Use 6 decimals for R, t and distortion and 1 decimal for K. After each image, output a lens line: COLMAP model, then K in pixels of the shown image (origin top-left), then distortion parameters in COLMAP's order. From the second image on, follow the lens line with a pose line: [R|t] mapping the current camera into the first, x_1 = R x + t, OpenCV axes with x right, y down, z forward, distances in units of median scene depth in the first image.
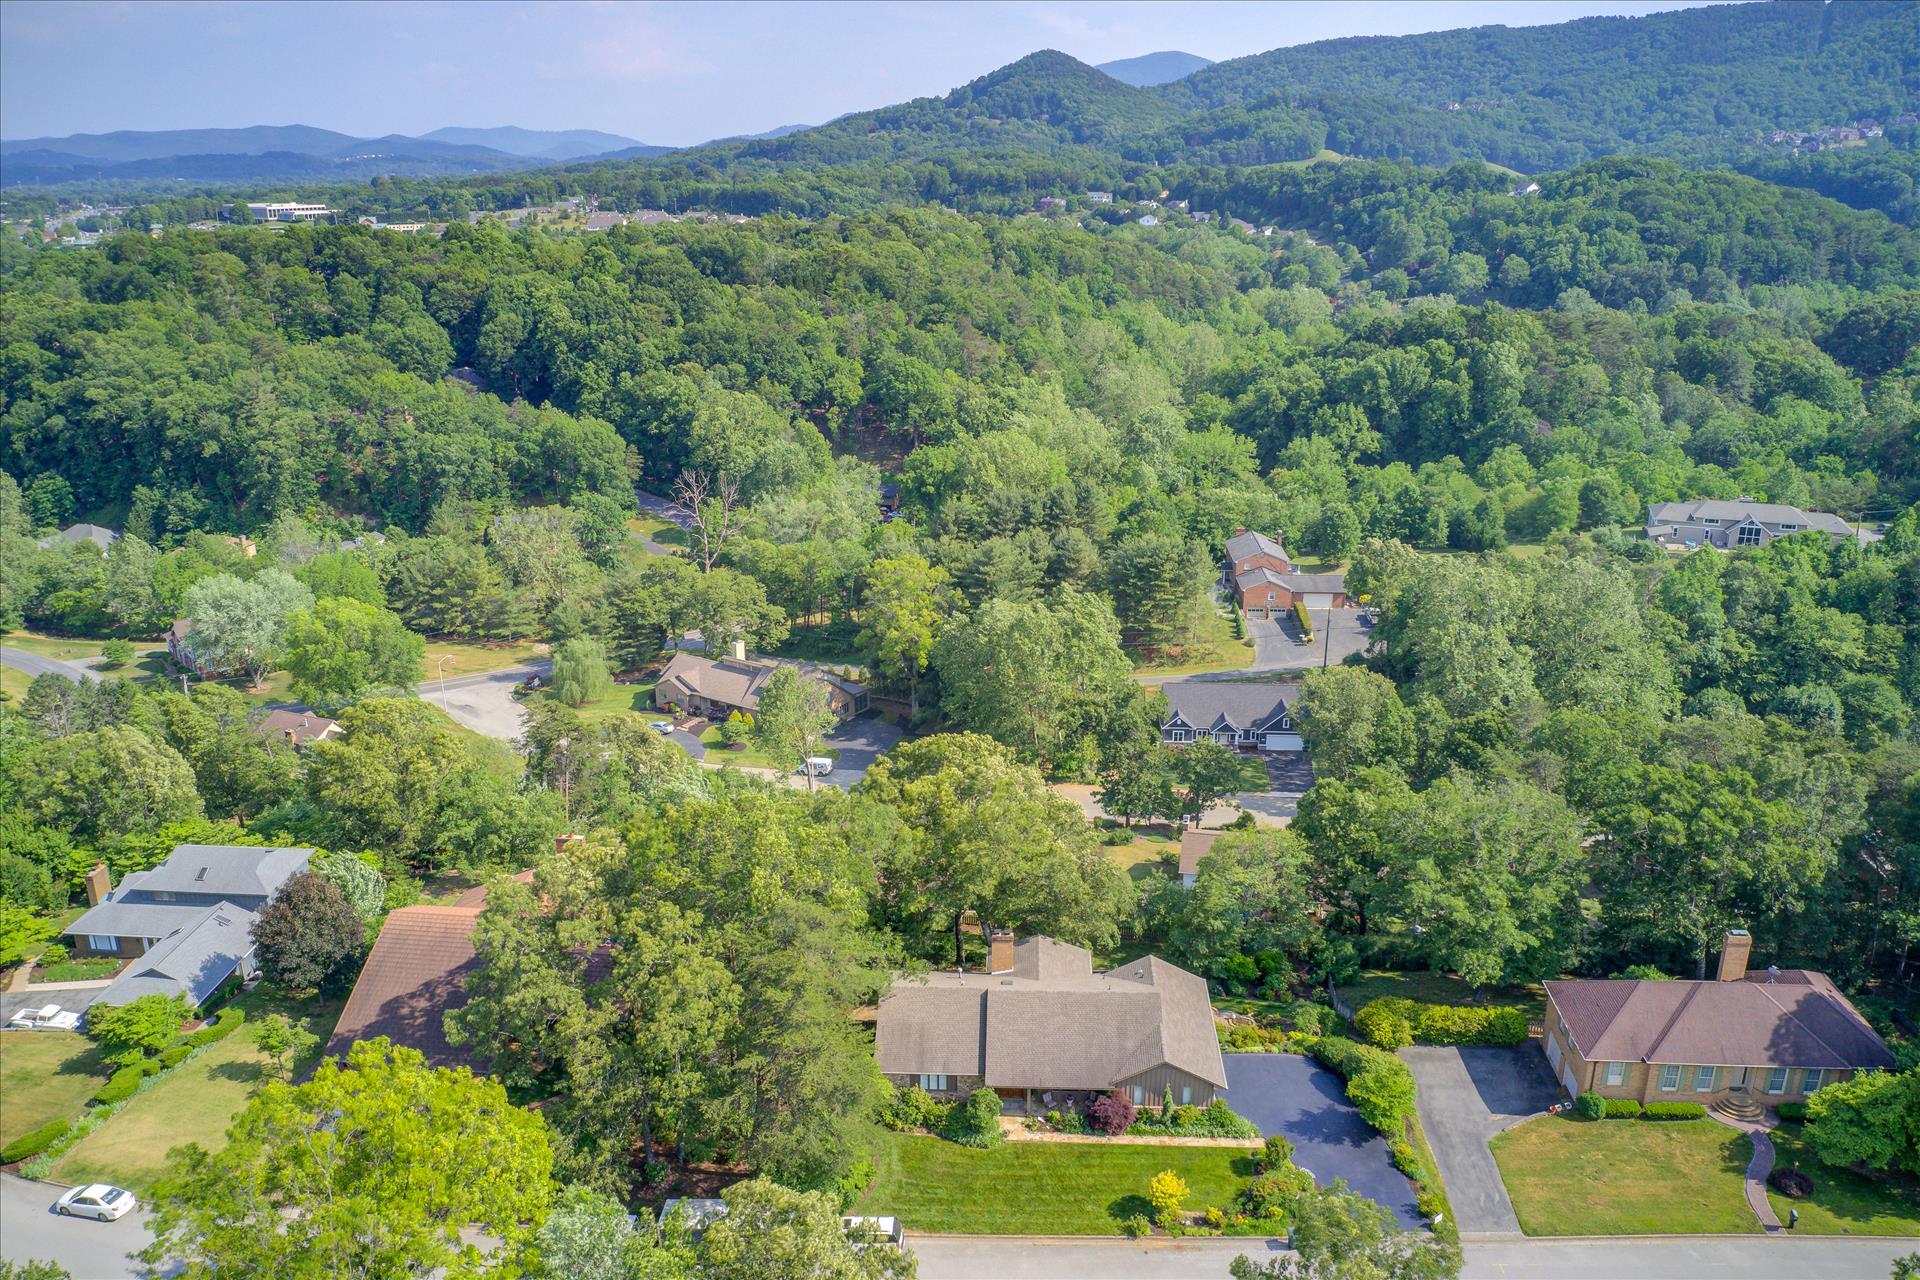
lens RADIAL K [[1454.7, 0, 961.5], [0, 1454.7, 639.7], [0, 0, 1]] dist [-0.005780, -0.000919]
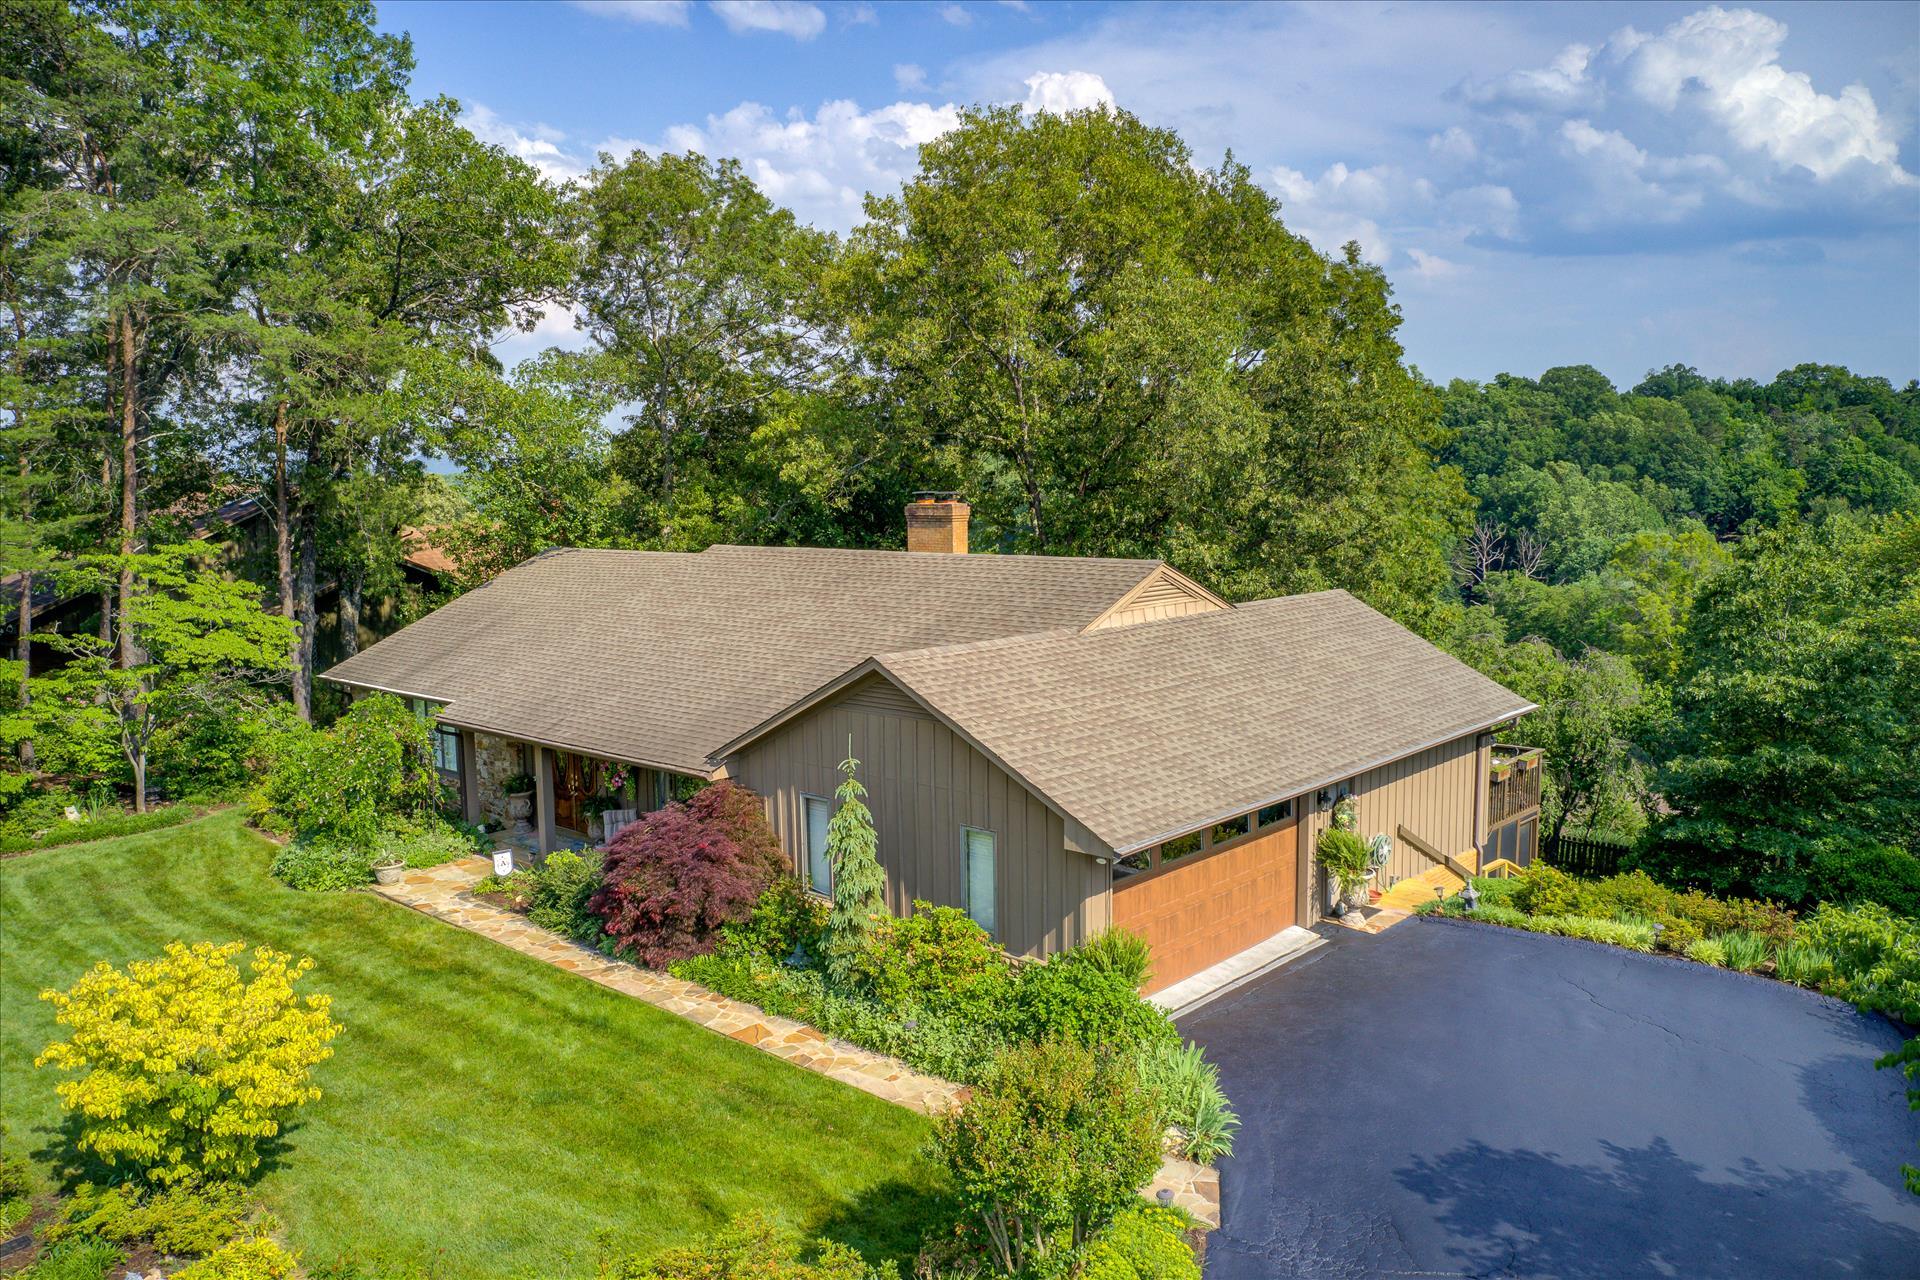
lens RADIAL K [[1454.7, 0, 960.9], [0, 1454.7, 642.0], [0, 0, 1]] dist [-0.005780, -0.000919]
pose [[0.786000, 0.083794, -0.612521, 0.277411], [-0.189590, 0.975704, -0.109808, 0.305854], [0.588438, 0.202437, 0.782790, 0.836927]]
